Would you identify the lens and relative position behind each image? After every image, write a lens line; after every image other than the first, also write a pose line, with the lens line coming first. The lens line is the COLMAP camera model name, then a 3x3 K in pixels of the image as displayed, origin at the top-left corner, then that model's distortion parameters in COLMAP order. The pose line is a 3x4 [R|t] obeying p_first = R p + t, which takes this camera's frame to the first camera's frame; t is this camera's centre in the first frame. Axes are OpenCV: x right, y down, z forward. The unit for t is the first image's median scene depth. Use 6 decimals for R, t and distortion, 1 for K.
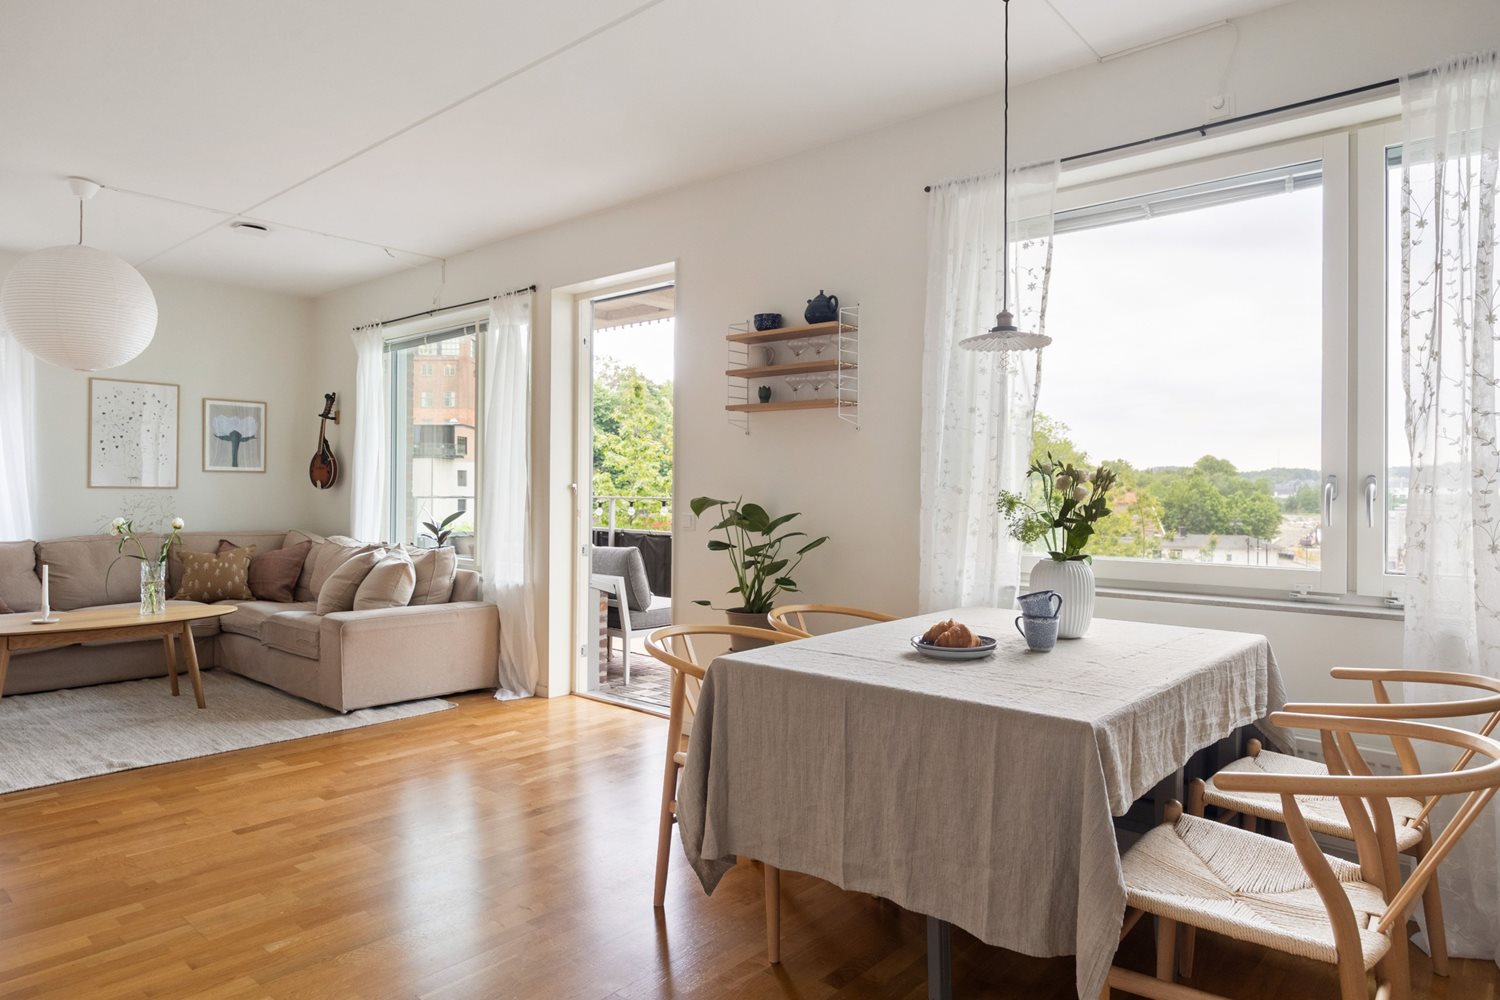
lens RADIAL K [[913.8, 0, 757.2], [0, 913.8, 490.9], [0, 0, 1]] dist [-0.008092, 0.000419]
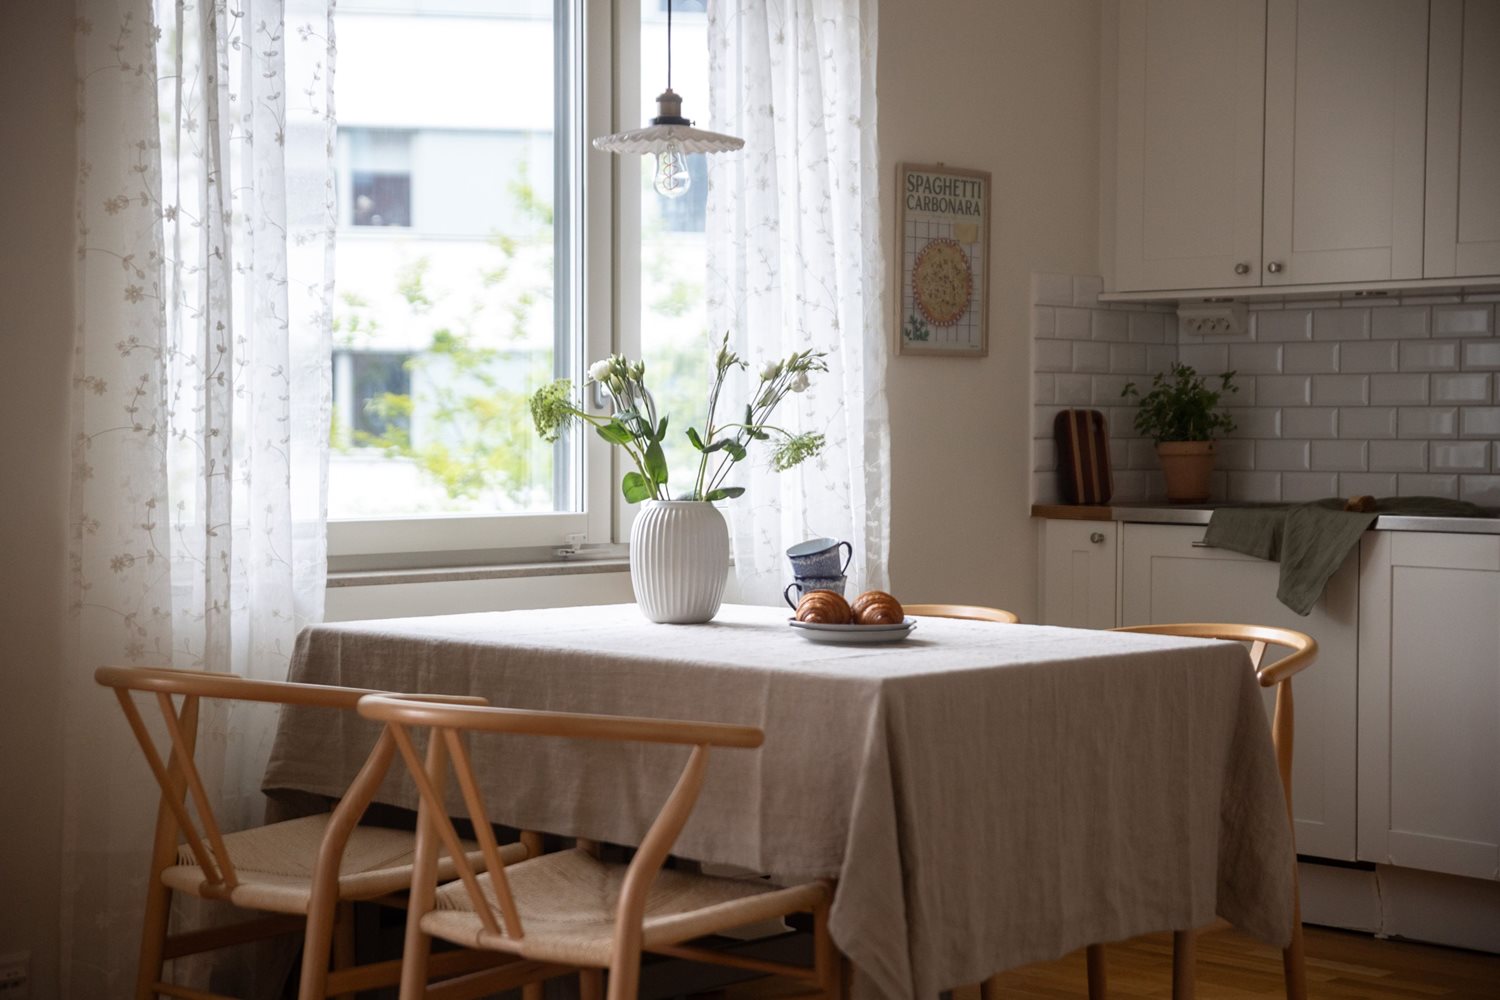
lens RADIAL K [[2722.8, 0, 749.7], [0, 2722.8, 498.8], [0, 0, 1]] dist [0.242992, 0.000000]
pose [[0.028204, -0.033376, 0.999045, -0.756115], [-0.003705, 0.999432, 0.033493, 0.004398], [-0.999595, -0.004646, 0.028065, 0.443301]]
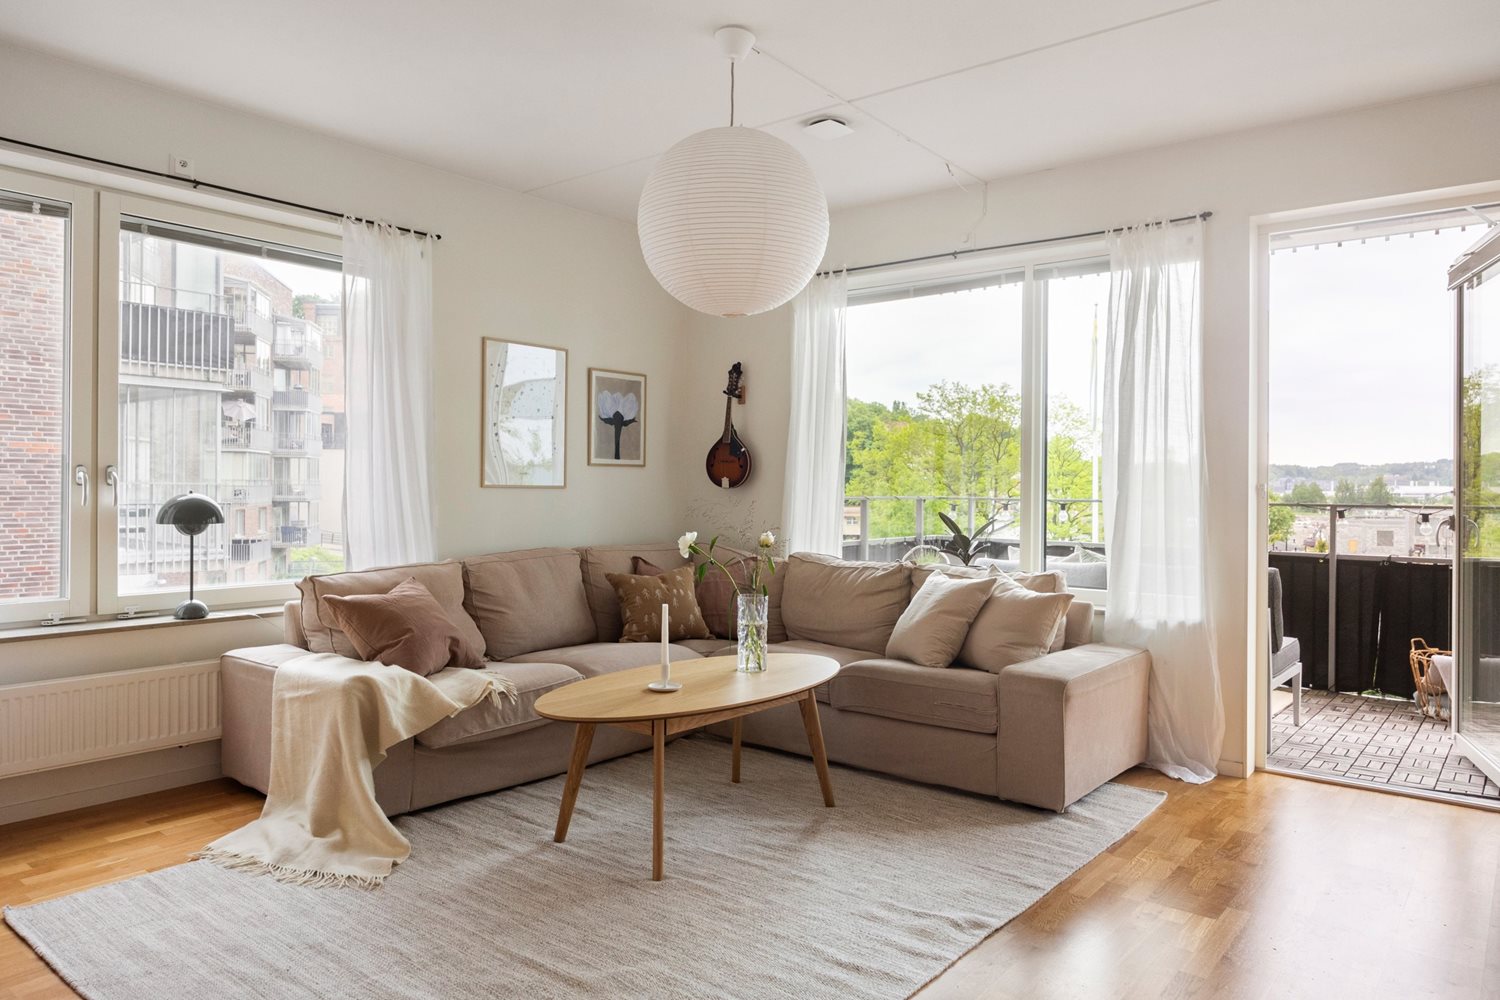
lens RADIAL K [[984.8, 0, 751.9], [0, 984.8, 485.3], [0, 0, 1]] dist [-0.001024, -0.001233]
pose [[0.999147, 0.001946, 0.041239, -0.643850], [-0.001878, 0.999997, -0.001682, -0.004512], [-0.041242, 0.001603, 0.999148, 0.230373]]
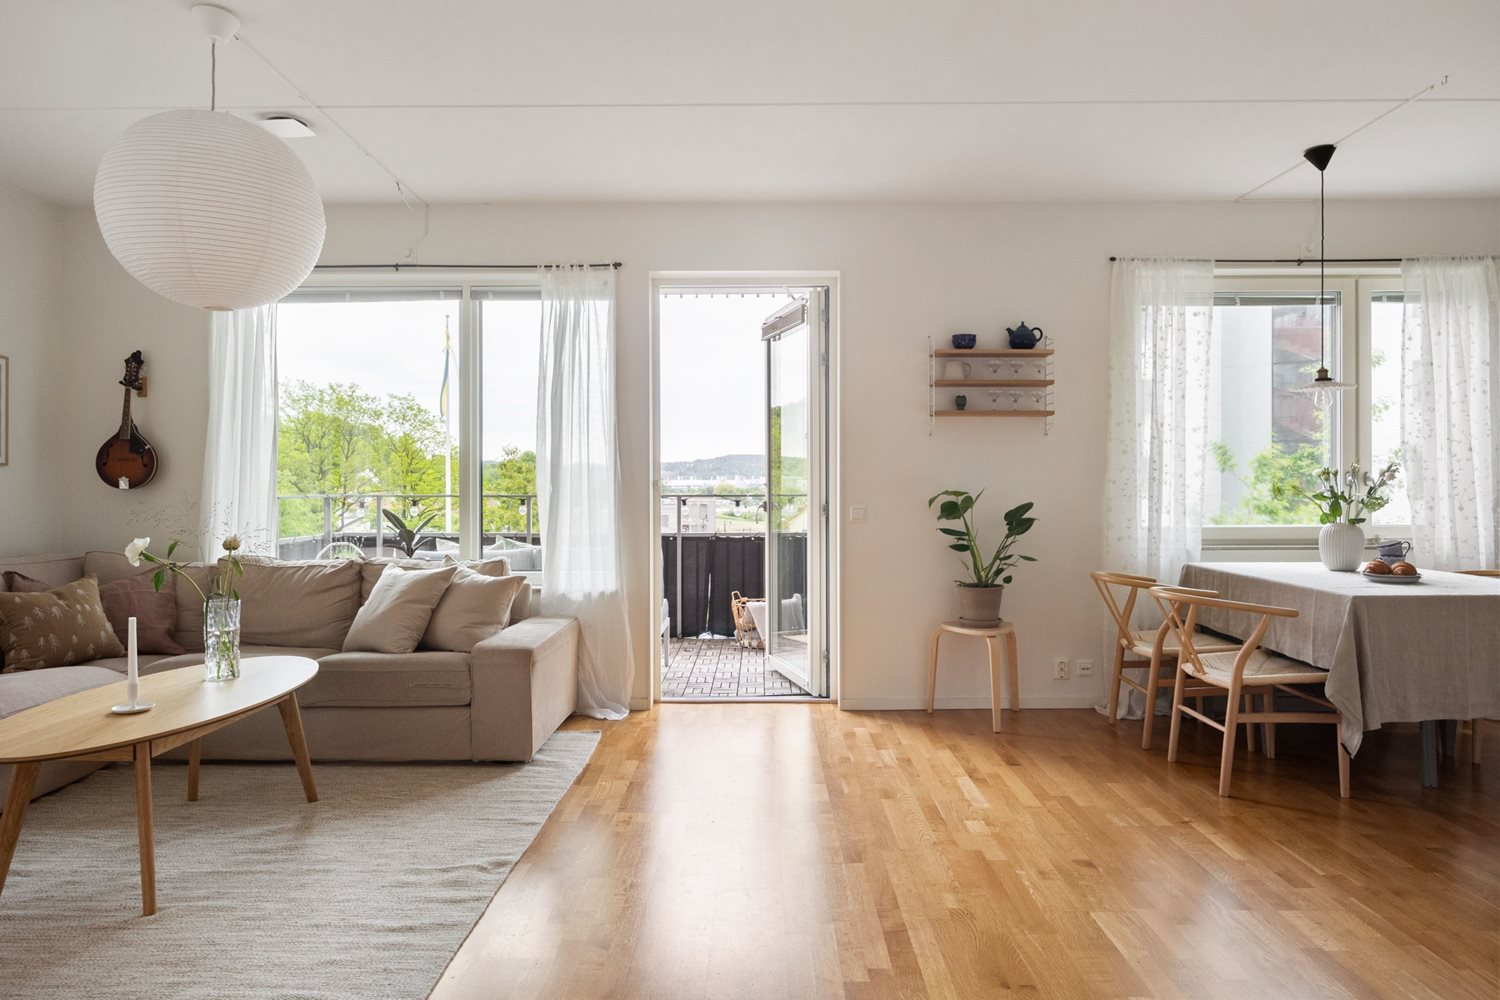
lens RADIAL K [[913.8, 0, 748.6], [0, 913.8, 488.5], [0, 0, 1]] dist [-0.008092, 0.000419]
pose [[0.758076, -0.012430, 0.652047, -0.747162], [0.009334, 0.999923, 0.008210, -0.005669], [-0.652099, -0.000138, 0.758134, 0.224867]]
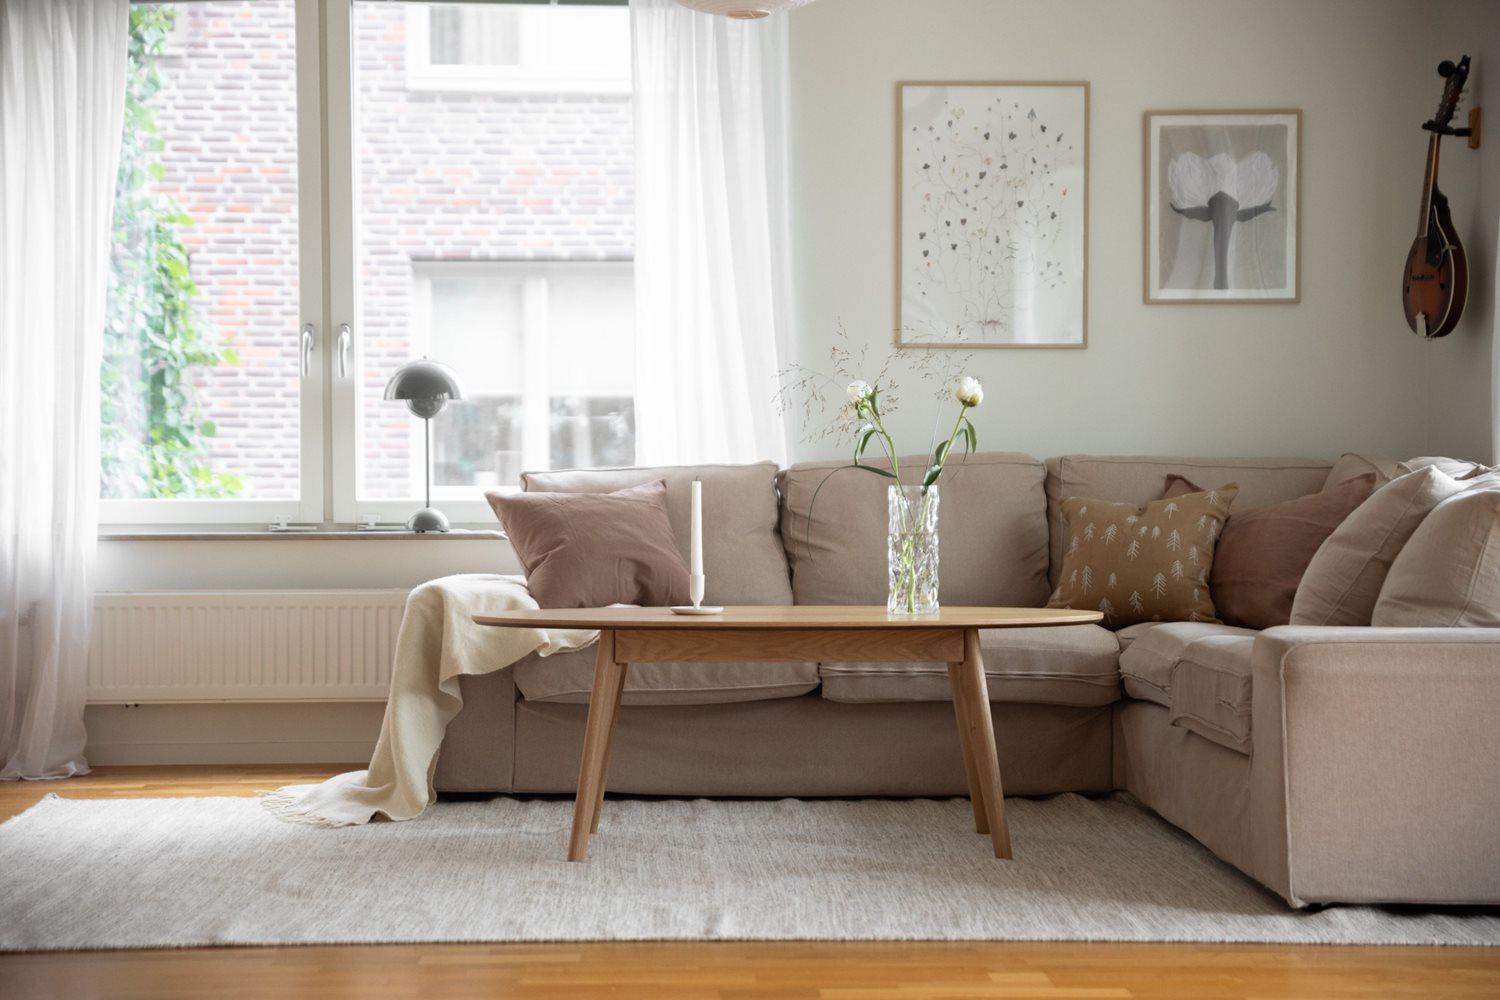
lens RADIAL K [[2712.3, 0, 750.3], [0, 2712.3, 495.6], [0, 0, 1]] dist [0.238370, 0.000000]
pose [[0.678301, -0.005485, -0.734764, 0.160380], [0.004987, 0.999983, -0.002861, 0.079268], [0.734767, -0.001723, 0.678317, 0.119887]]
